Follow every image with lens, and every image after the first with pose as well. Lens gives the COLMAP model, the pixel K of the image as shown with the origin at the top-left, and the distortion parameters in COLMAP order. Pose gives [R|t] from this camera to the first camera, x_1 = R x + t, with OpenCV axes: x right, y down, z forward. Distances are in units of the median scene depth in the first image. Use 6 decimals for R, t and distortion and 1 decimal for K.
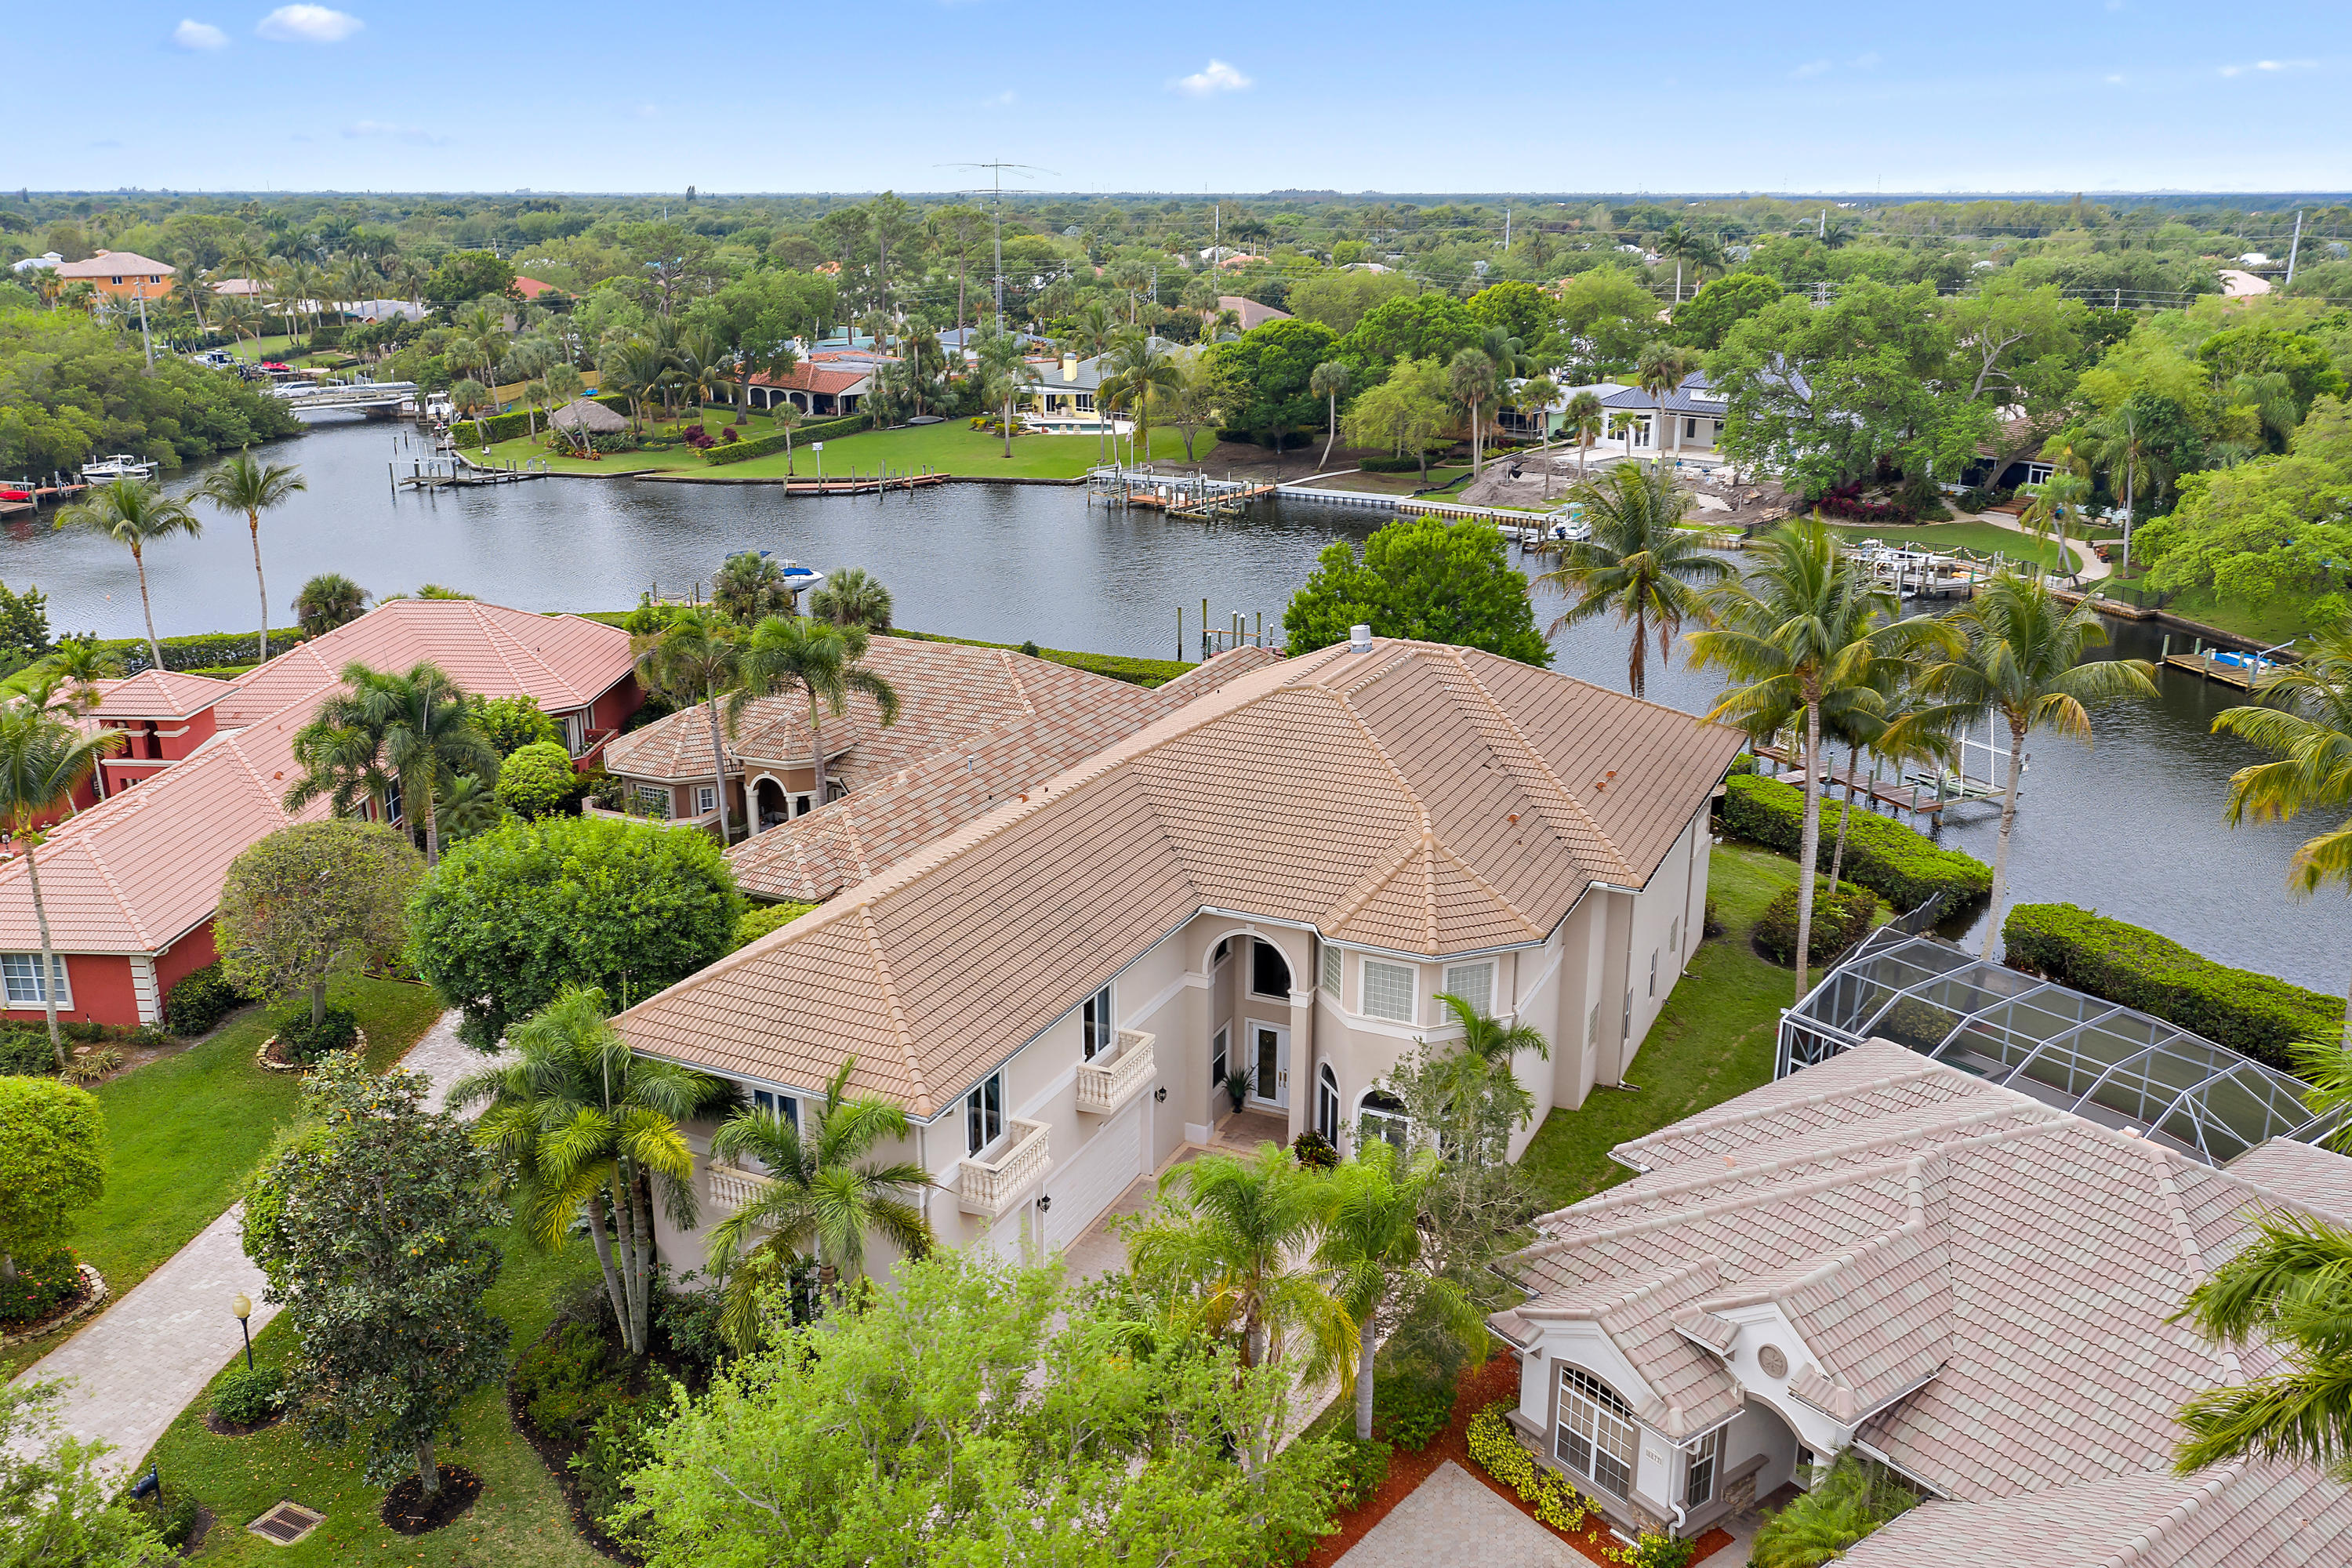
lens RADIAL K [[1917.4, 0, 1183.4], [0, 1917.4, 779.1], [0, 0, 1]] dist [-0.009863, 0.006819]
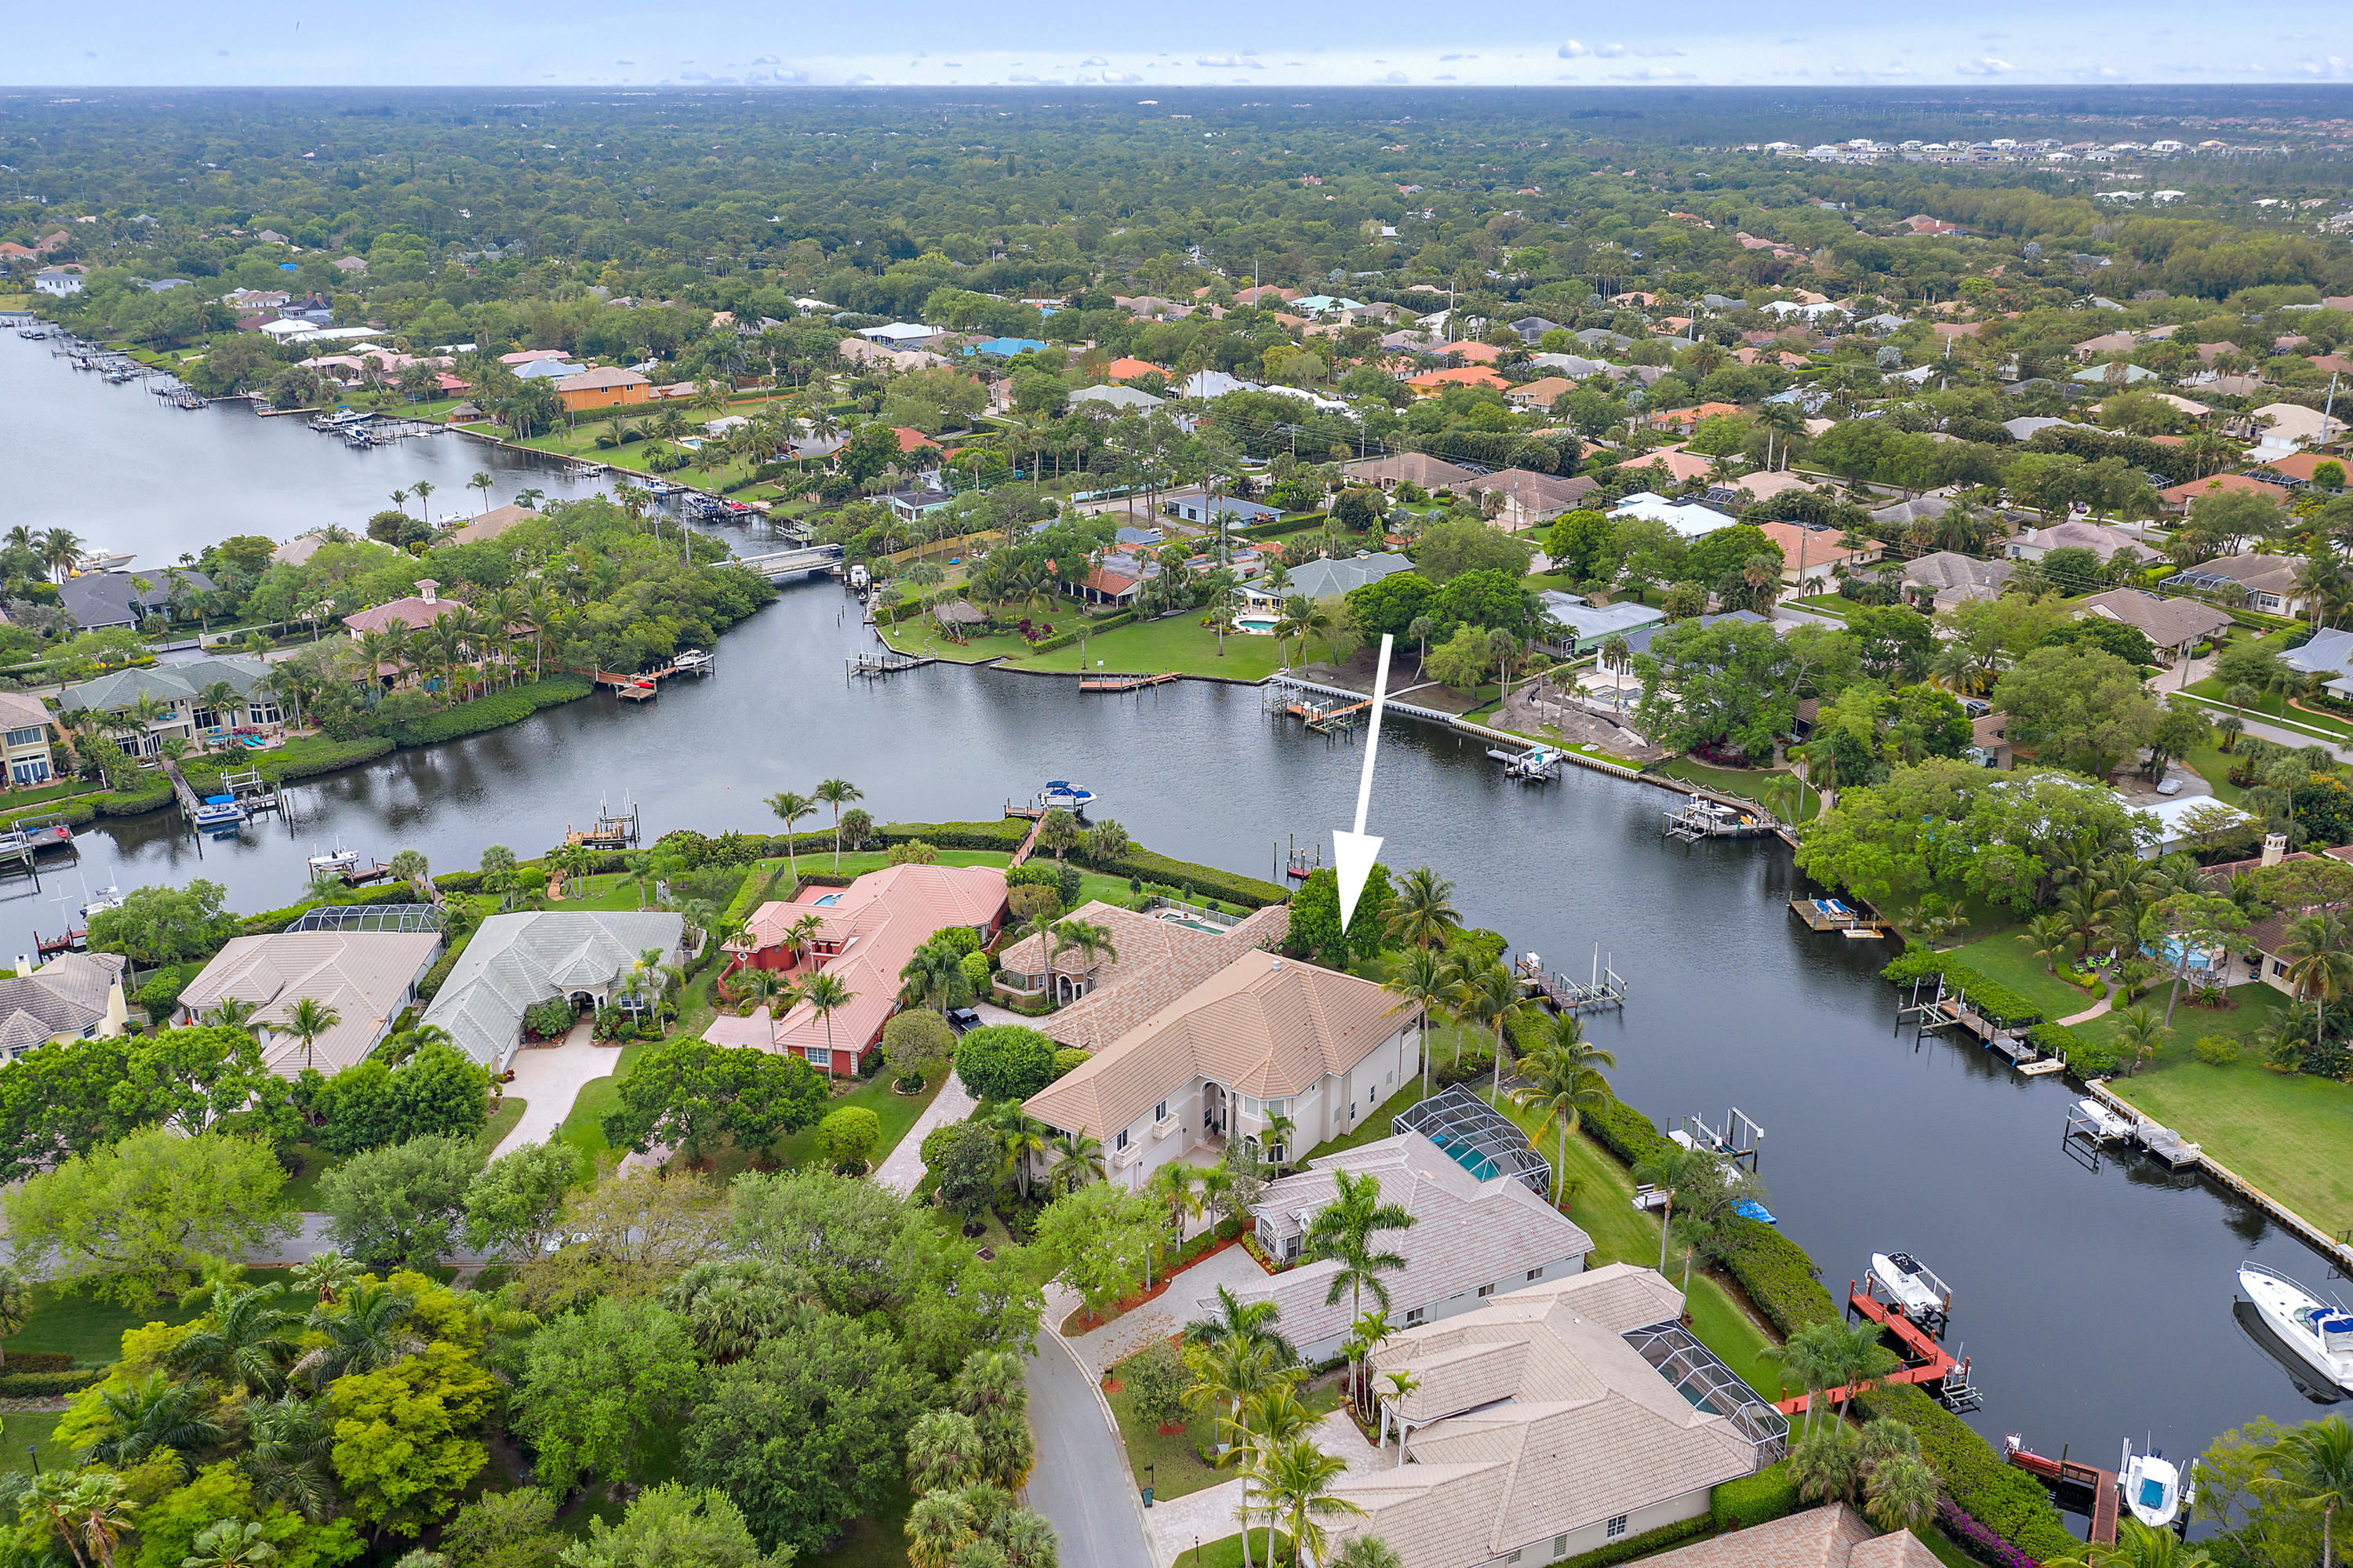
lens RADIAL K [[1902.0, 0, 1168.5], [0, 1902.0, 791.6], [0, 0, 1]] dist [-0.010834, -0.003171]
pose [[0.986995, 0.049093, -0.153069, 0.254961], [-0.039448, 0.997077, 0.065428, -0.366305], [0.155834, -0.058539, 0.986047, -1.266493]]
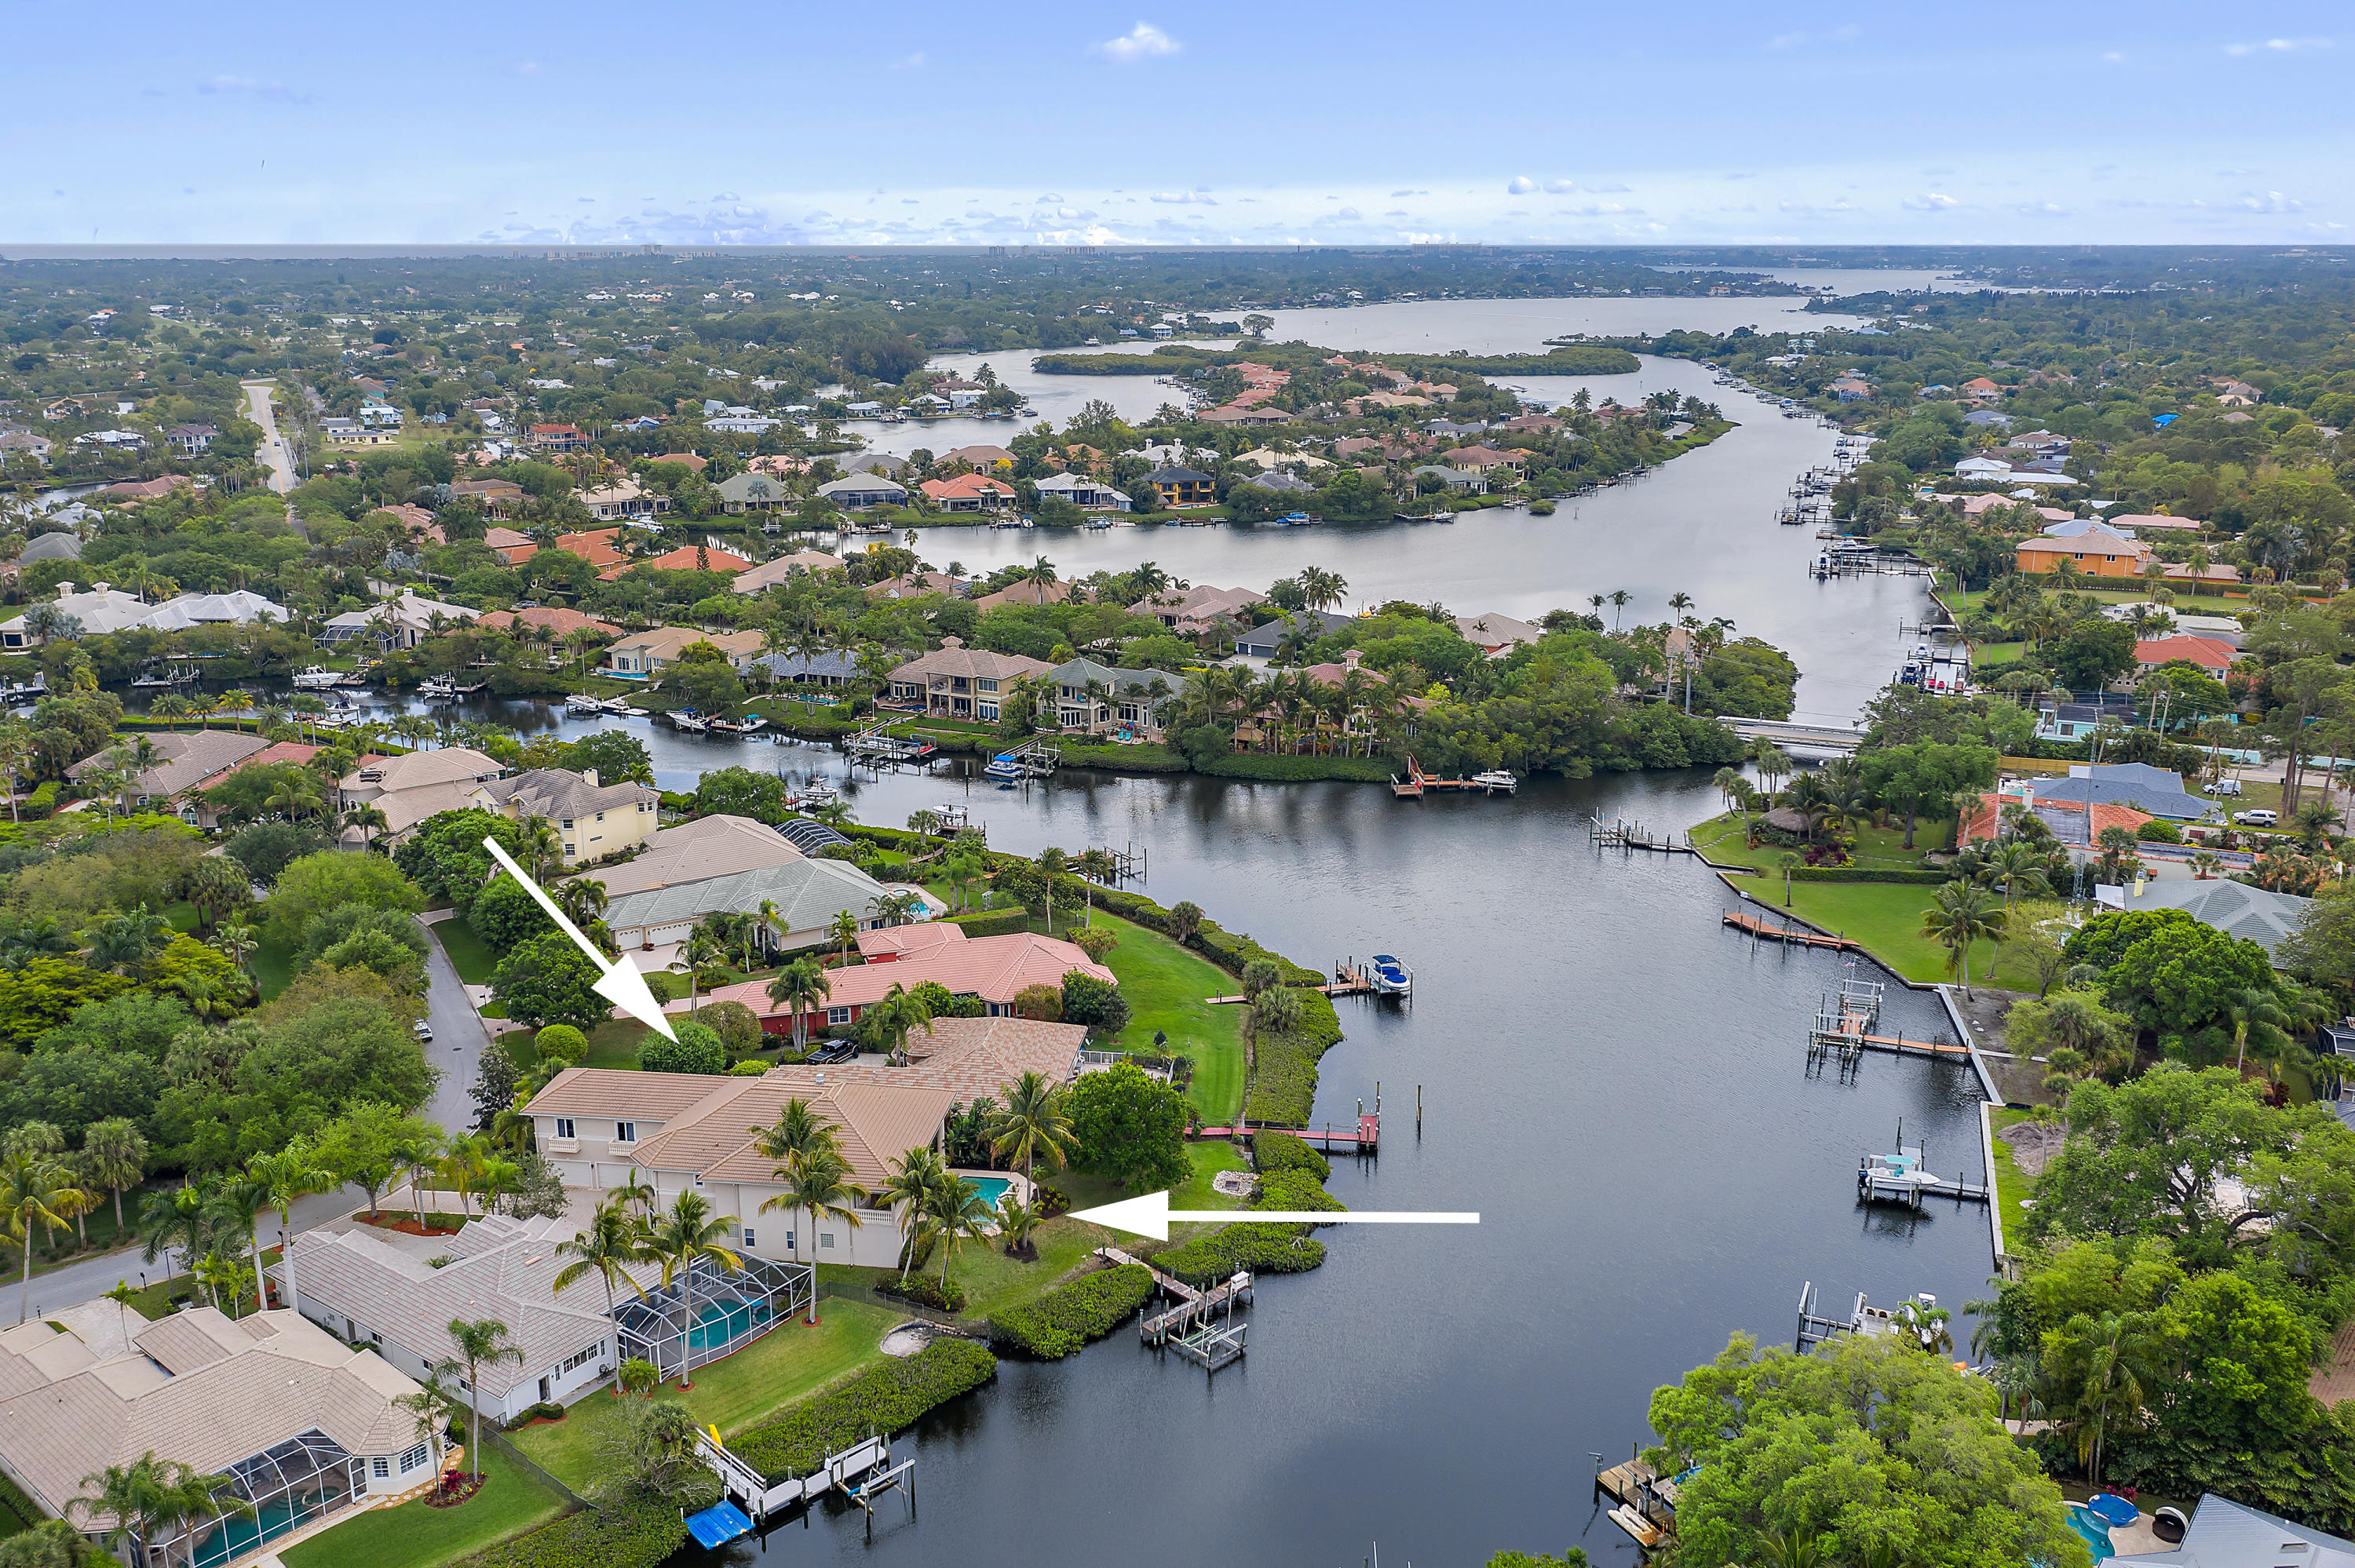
lens RADIAL K [[1948.6, 0, 1177.5], [0, 1948.6, 784.0], [0, 0, 1]] dist [-0.009102, 0.006679]
pose [[0.307341, 0.245753, -0.919319, 1.914902], [-0.274218, 0.947969, 0.161737, -0.753120], [0.911233, 0.202385, 0.358740, 0.311336]]
